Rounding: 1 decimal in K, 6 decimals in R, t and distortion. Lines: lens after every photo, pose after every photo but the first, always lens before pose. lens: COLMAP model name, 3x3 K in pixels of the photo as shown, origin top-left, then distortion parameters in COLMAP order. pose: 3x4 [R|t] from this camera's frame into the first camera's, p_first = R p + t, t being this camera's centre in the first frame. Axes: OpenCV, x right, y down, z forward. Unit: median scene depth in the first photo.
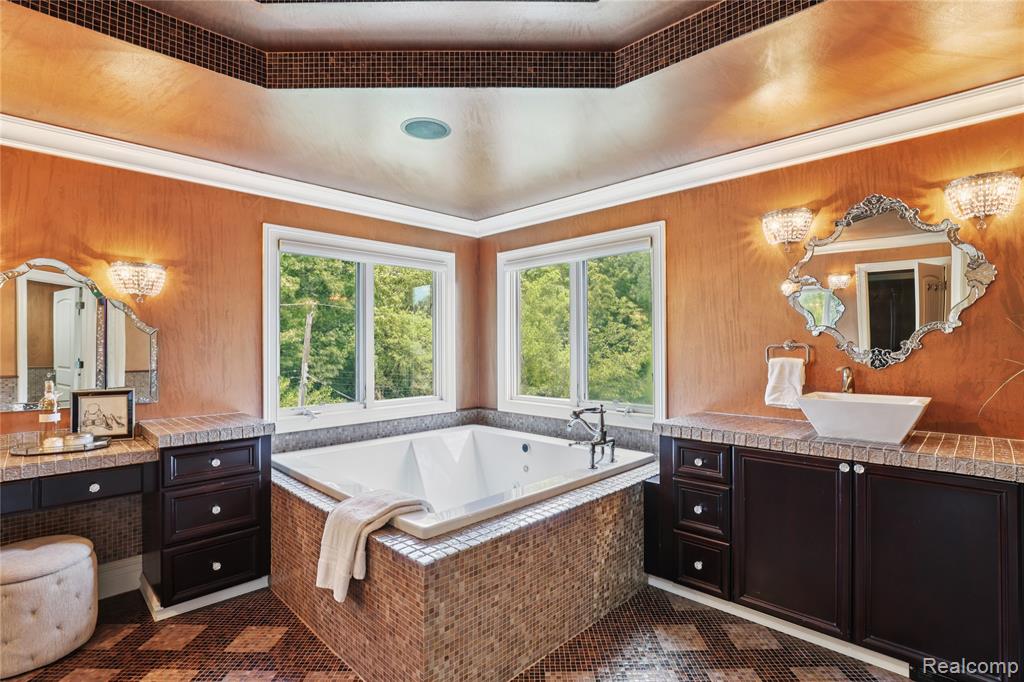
lens RADIAL K [[483.6, 0, 520.2], [0, 483.6, 338.6], [0, 0, 1]] dist [-0.032395, 0.004827]
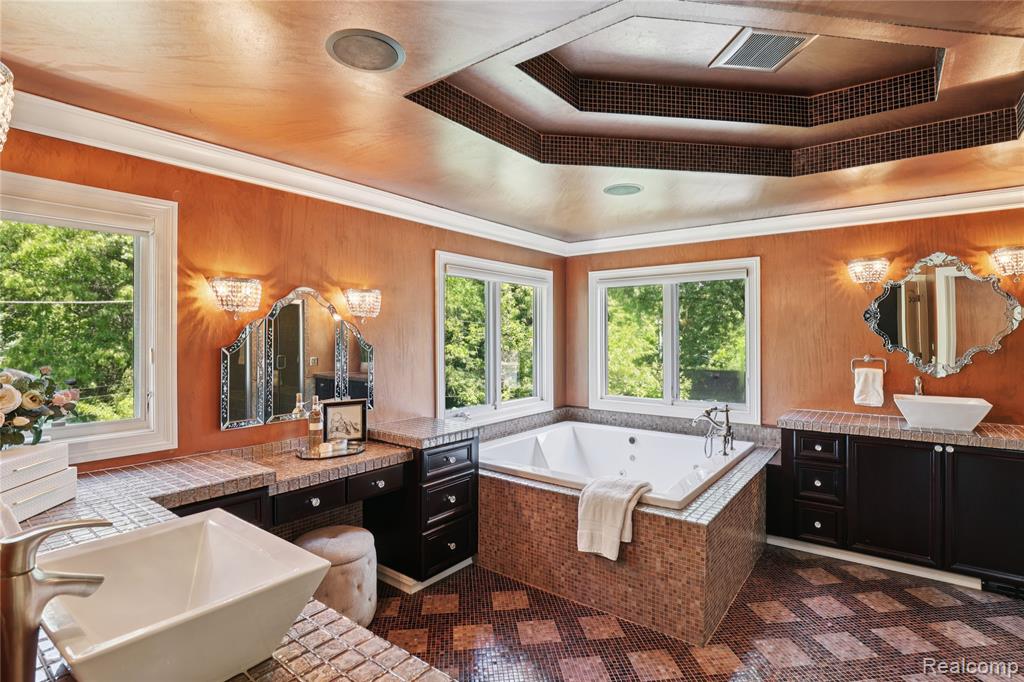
lens RADIAL K [[483.6, 0, 528.2], [0, 483.6, 333.2], [0, 0, 1]] dist [-0.032395, 0.004827]
pose [[0.992813, 0.004546, 0.119587, -0.576913], [-0.005267, 0.999970, 0.005717, -0.064568], [-0.119557, -0.006306, 0.992807, -0.218365]]
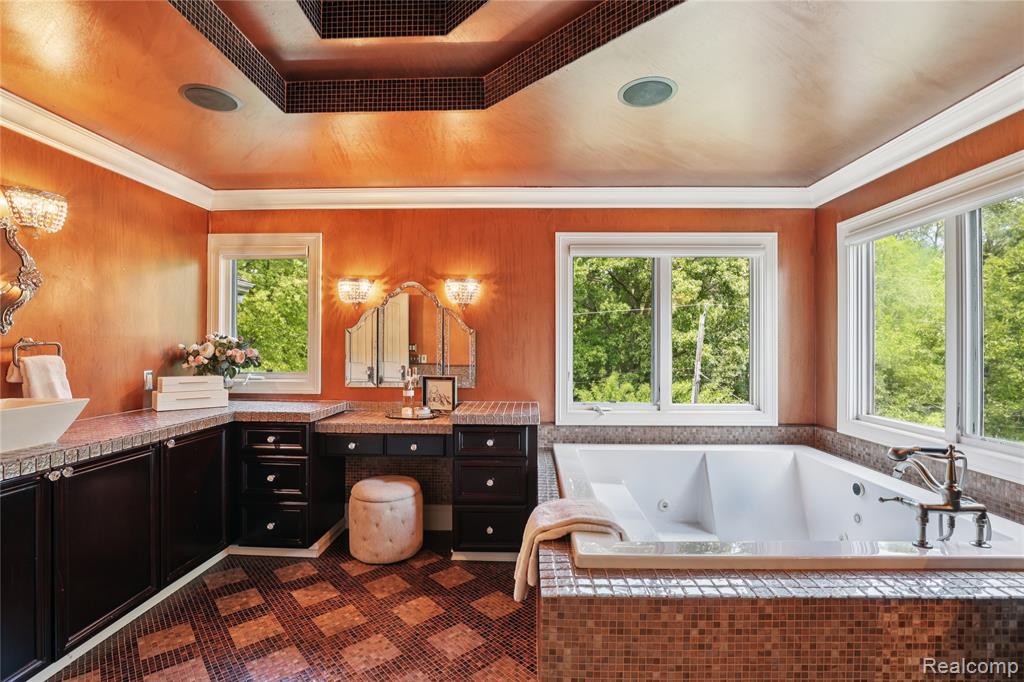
lens RADIAL K [[469.5, 0, 520.6], [0, 469.5, 342.0], [0, 0, 1]] dist [-0.031245, 0.004297]
pose [[0.683990, 0.003343, -0.729484, 0.249510], [0.002779, 0.999970, 0.007189, 0.003334], [0.729486, -0.006944, 0.683960, 0.255426]]
